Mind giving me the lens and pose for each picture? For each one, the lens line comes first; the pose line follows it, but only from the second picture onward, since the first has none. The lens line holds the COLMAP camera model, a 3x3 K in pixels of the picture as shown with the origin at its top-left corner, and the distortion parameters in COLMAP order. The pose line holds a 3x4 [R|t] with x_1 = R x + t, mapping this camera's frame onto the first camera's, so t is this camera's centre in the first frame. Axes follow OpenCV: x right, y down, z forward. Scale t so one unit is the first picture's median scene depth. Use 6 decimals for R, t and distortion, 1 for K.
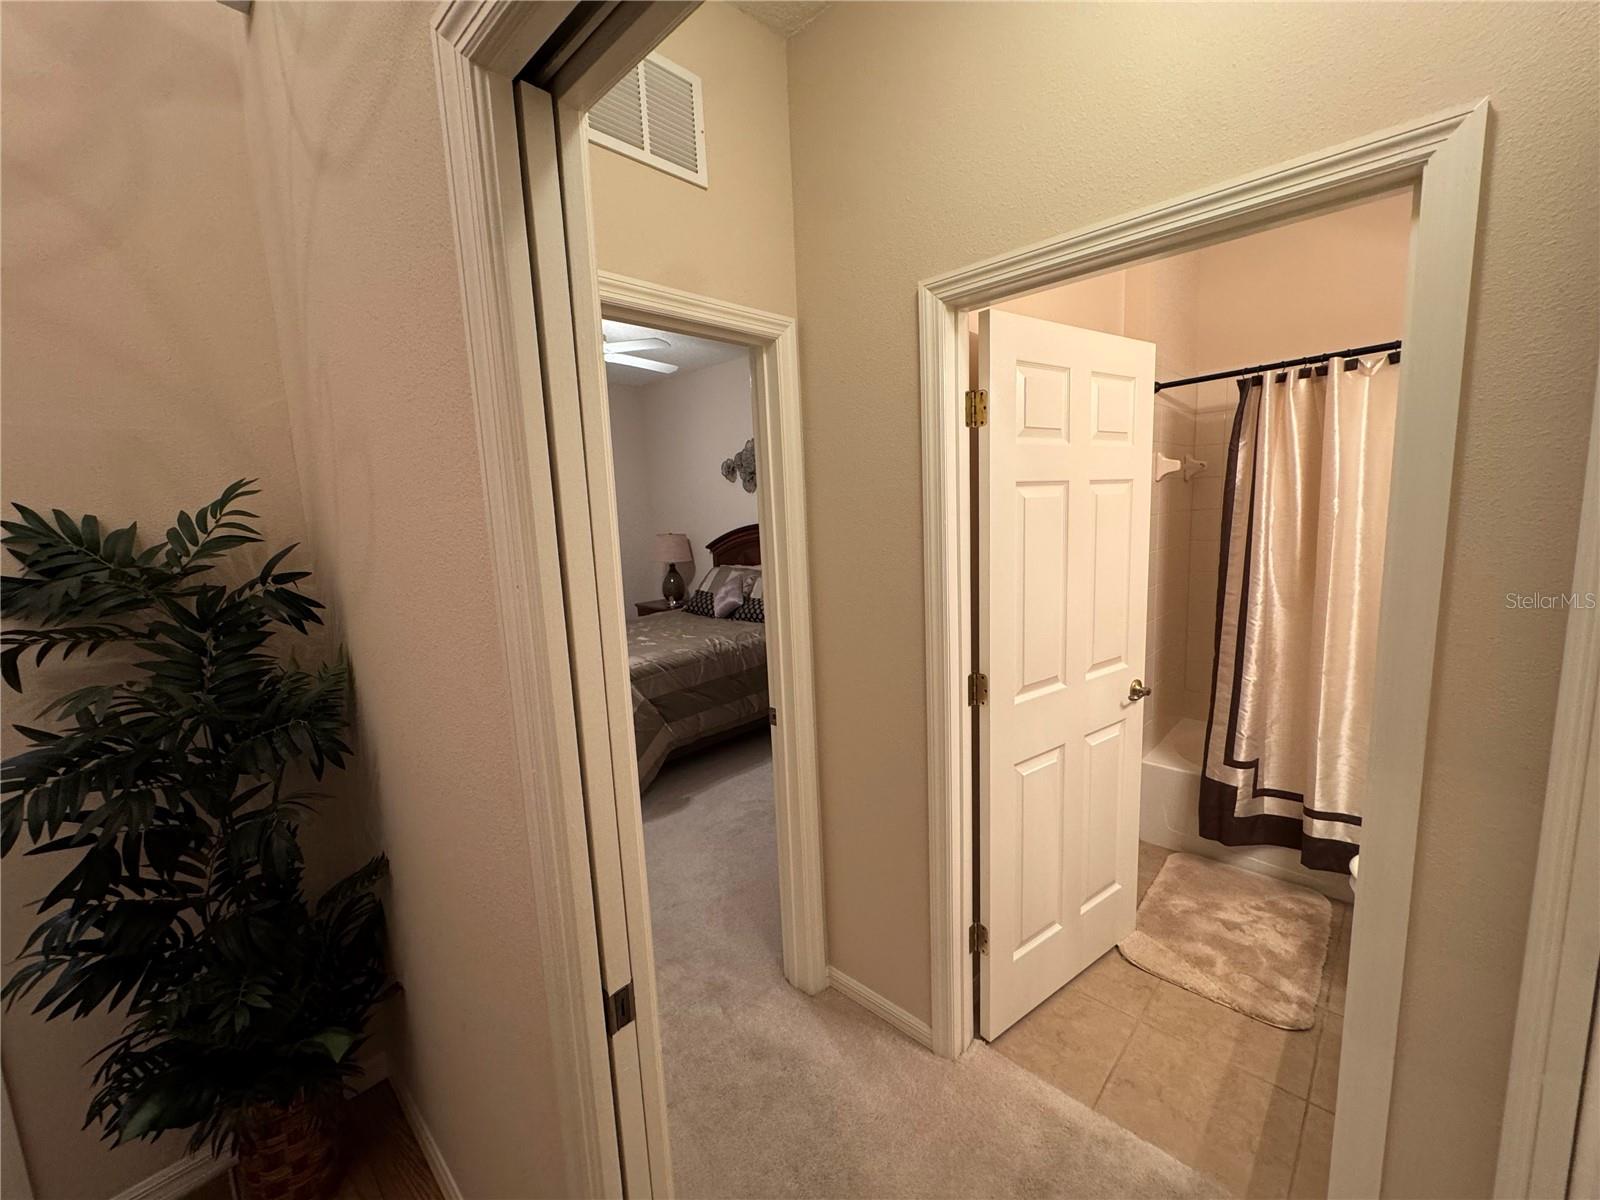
lens RADIAL K [[643.7, 0, 806.9], [0, 643.7, 603.5], [0, 0, 1]] dist [-0.003676, 0.000376]
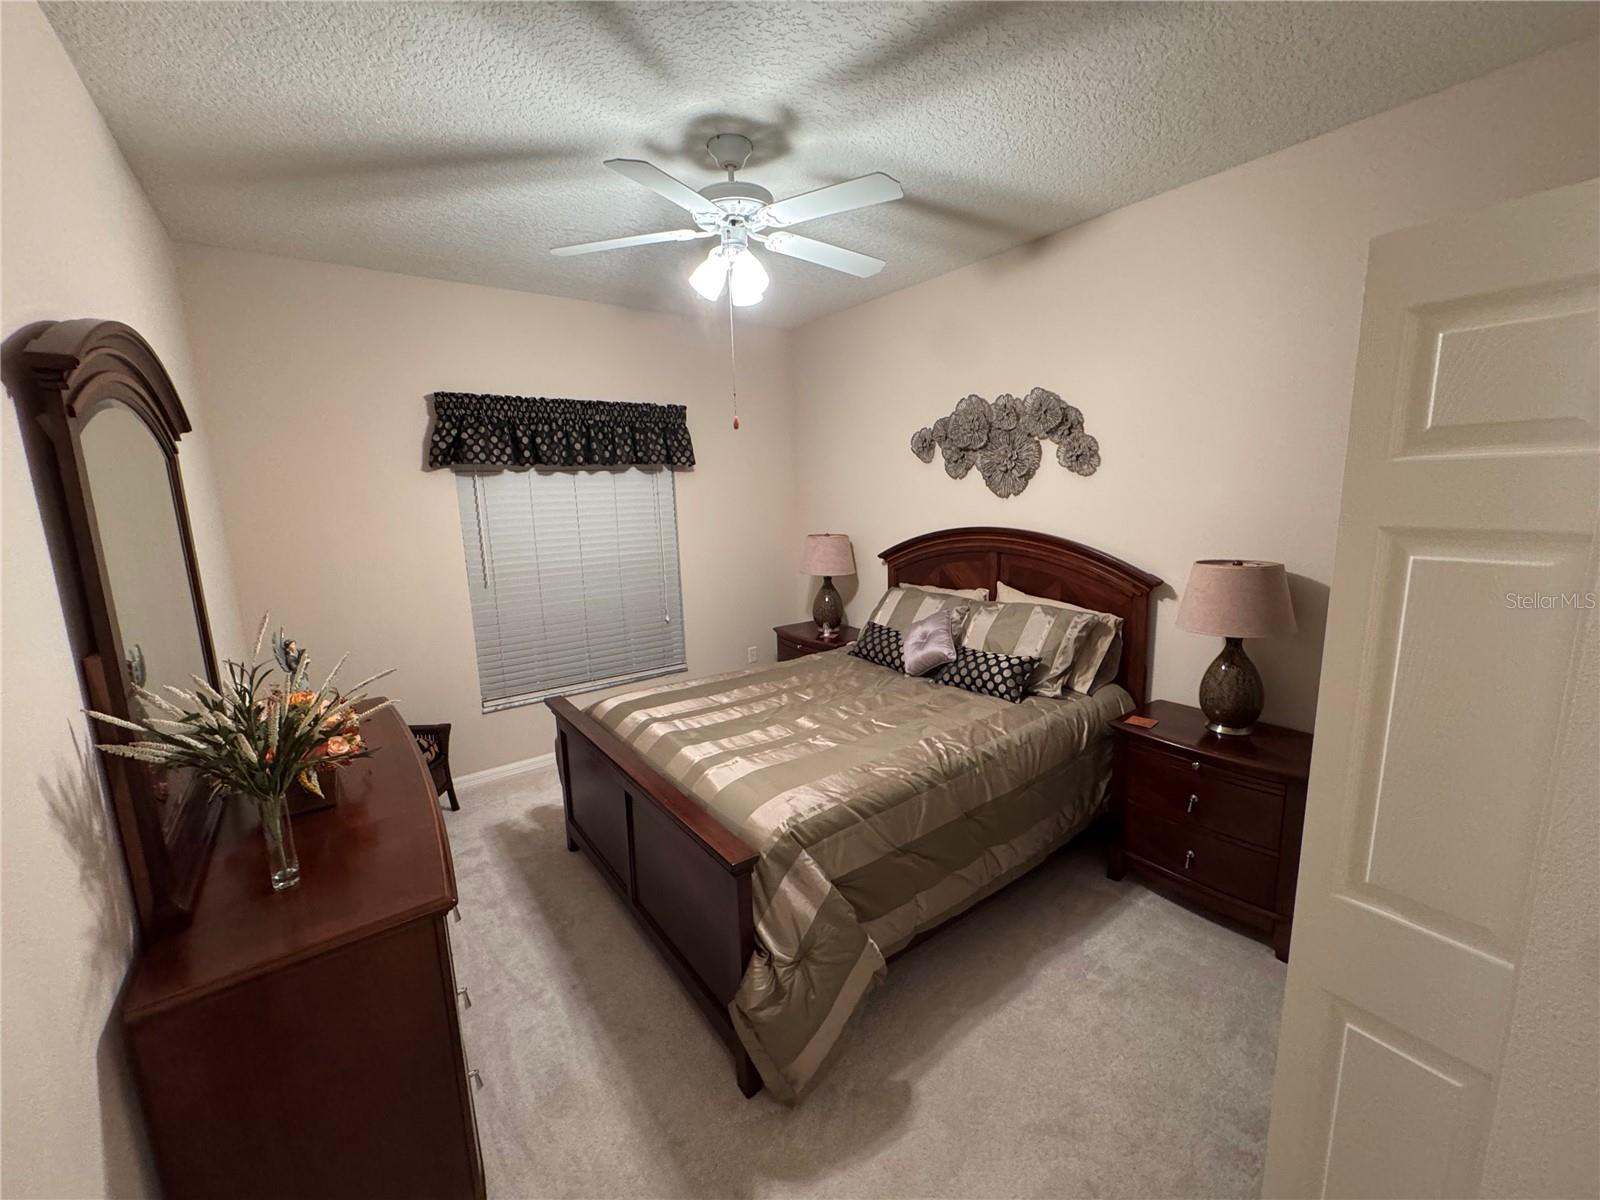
lens RADIAL K [[643.7, 0, 803.2], [0, 643.7, 603.1], [0, 0, 1]] dist [-0.003676, 0.000376]
pose [[0.984851, 0.047524, -0.166763, -0.166204], [-0.043151, 0.998626, 0.029750, -0.075559], [0.167947, -0.022103, 0.985548, 0.417197]]
